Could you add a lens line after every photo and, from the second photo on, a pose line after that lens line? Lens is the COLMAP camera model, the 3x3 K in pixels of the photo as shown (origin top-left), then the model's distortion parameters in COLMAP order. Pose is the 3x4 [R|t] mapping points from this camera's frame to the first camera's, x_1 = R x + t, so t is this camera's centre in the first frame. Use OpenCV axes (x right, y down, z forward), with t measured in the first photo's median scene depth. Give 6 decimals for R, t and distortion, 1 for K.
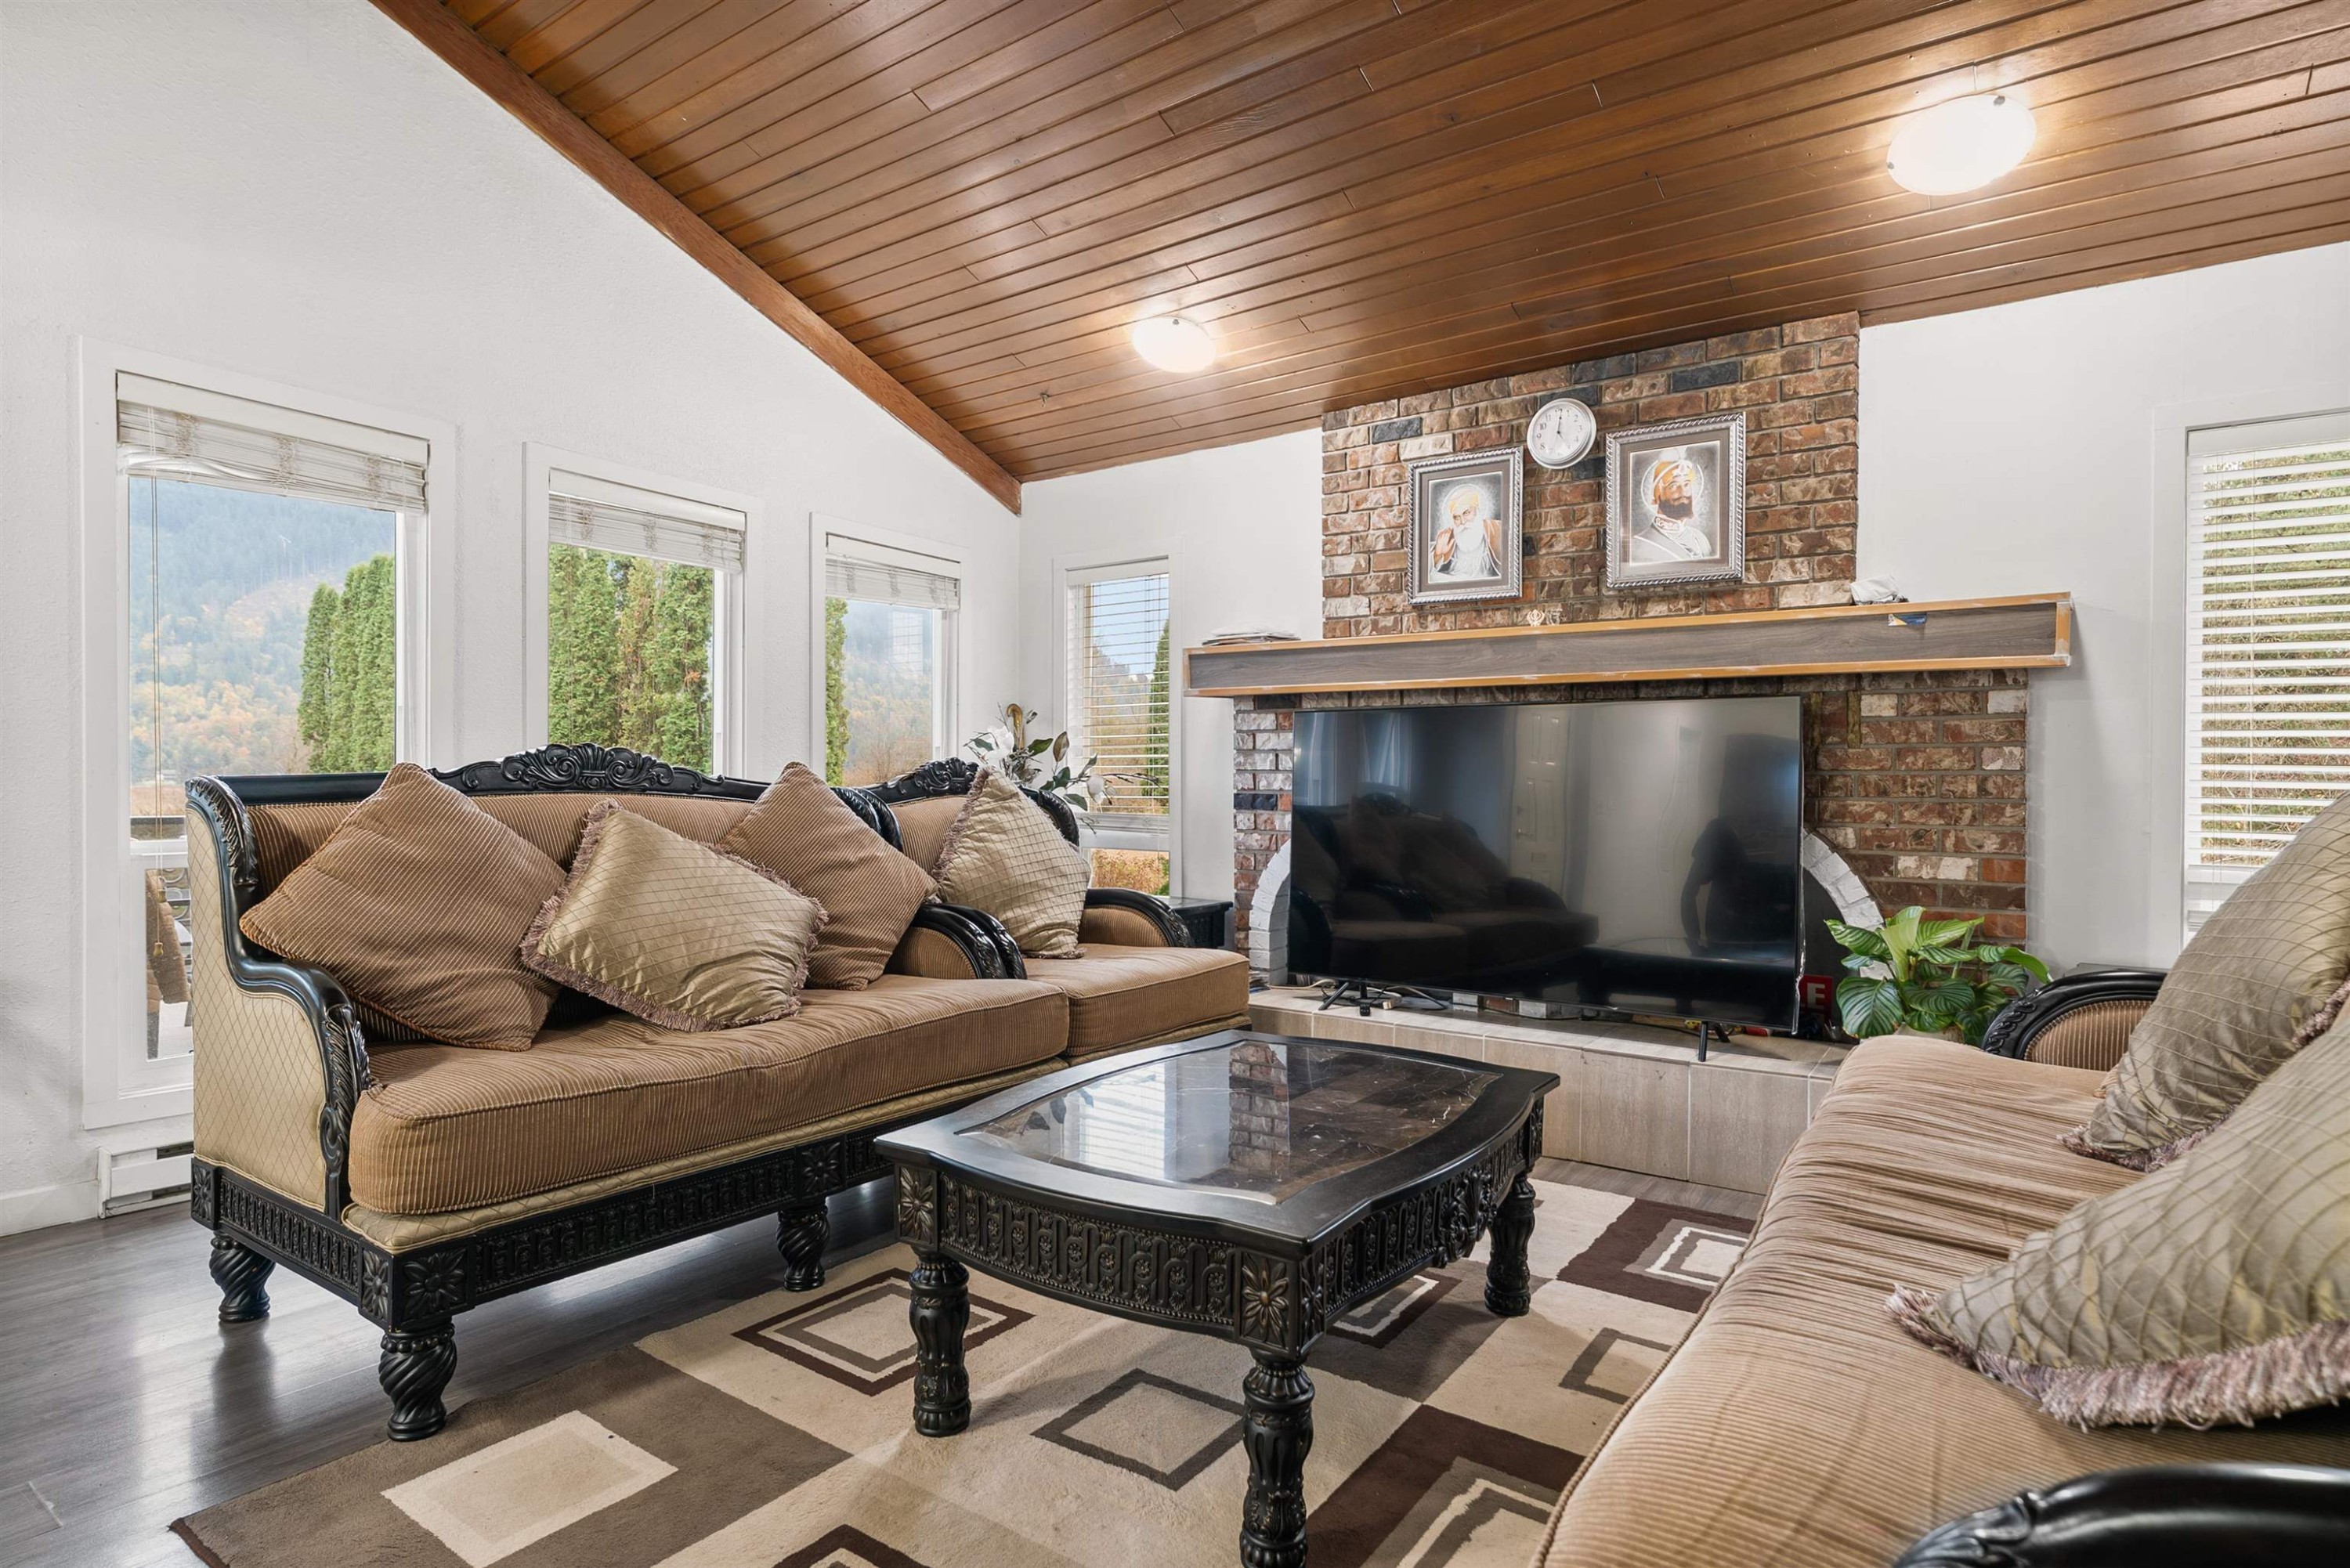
lens RADIAL K [[1270.0, 0, 1176.6], [0, 1270.0, 775.2], [0, 0, 1]] dist [-0.002703, -0.000240]
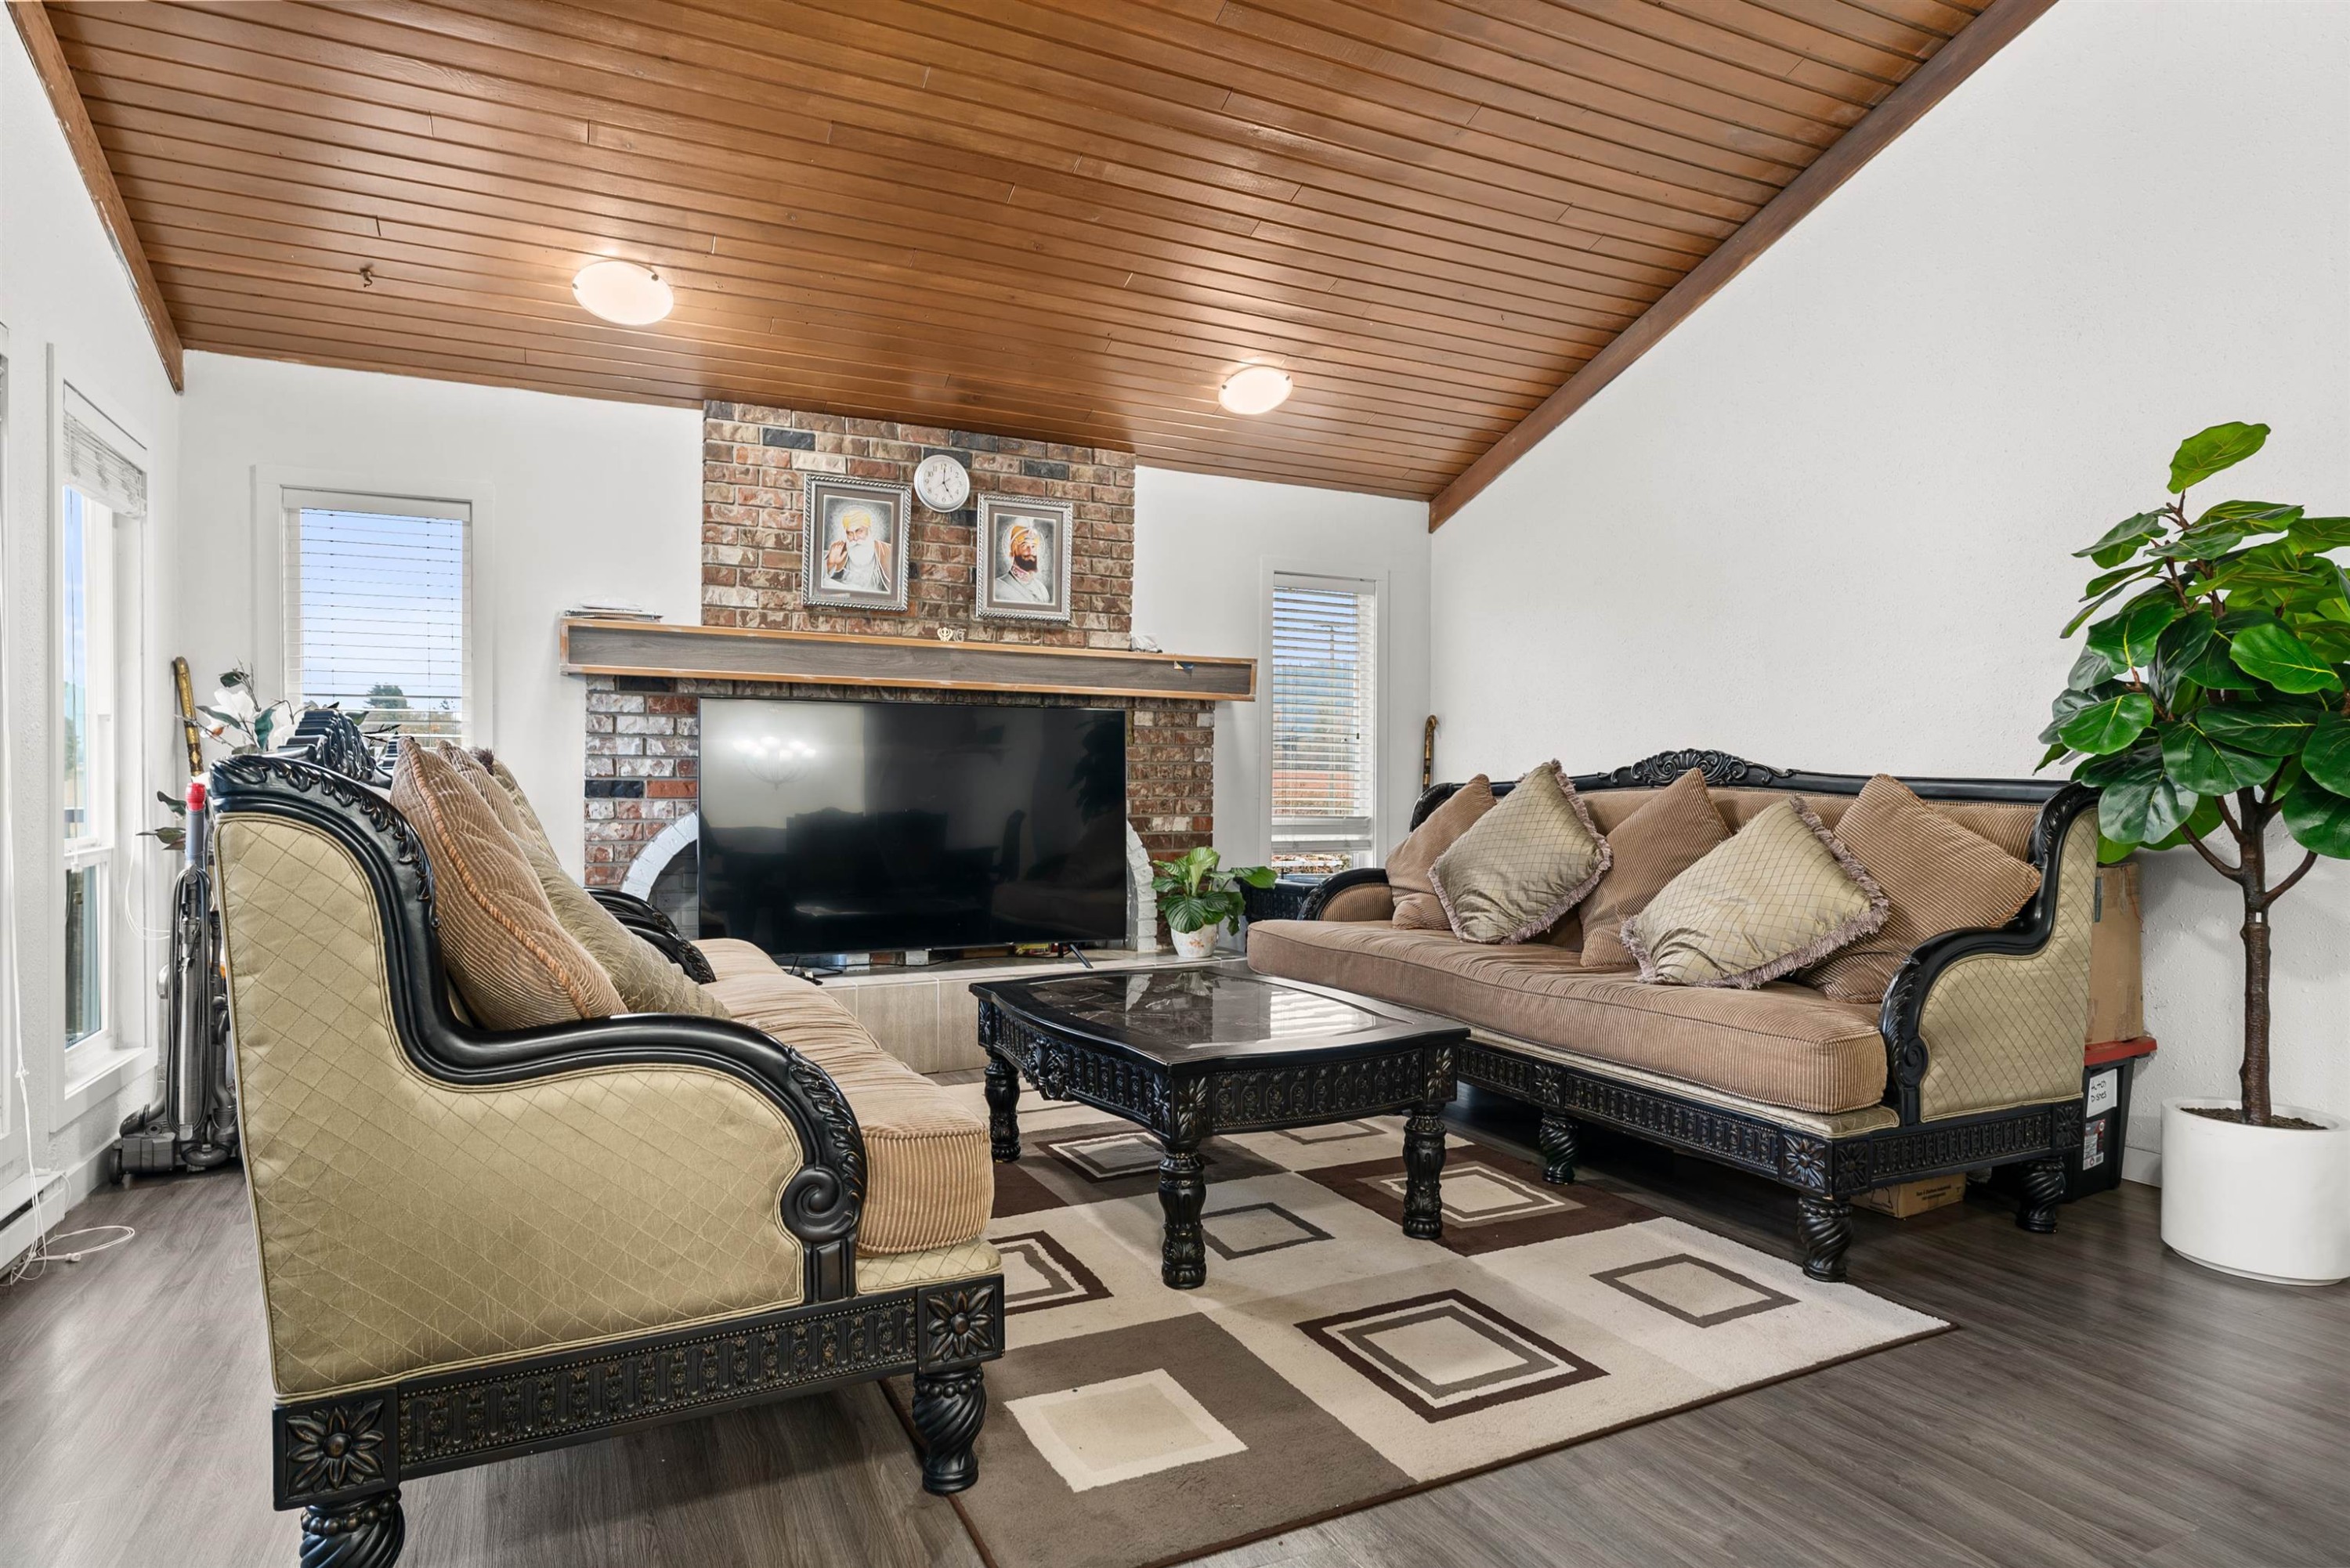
lens RADIAL K [[1270.0, 0, 1178.5], [0, 1270.0, 784.0], [0, 0, 1]] dist [-0.002703, -0.000240]
pose [[0.455938, -0.004536, 0.890000, -0.680908], [-0.003305, 0.999971, 0.006789, 0.011095], [-0.890005, -0.006037, 0.455910, 0.238220]]
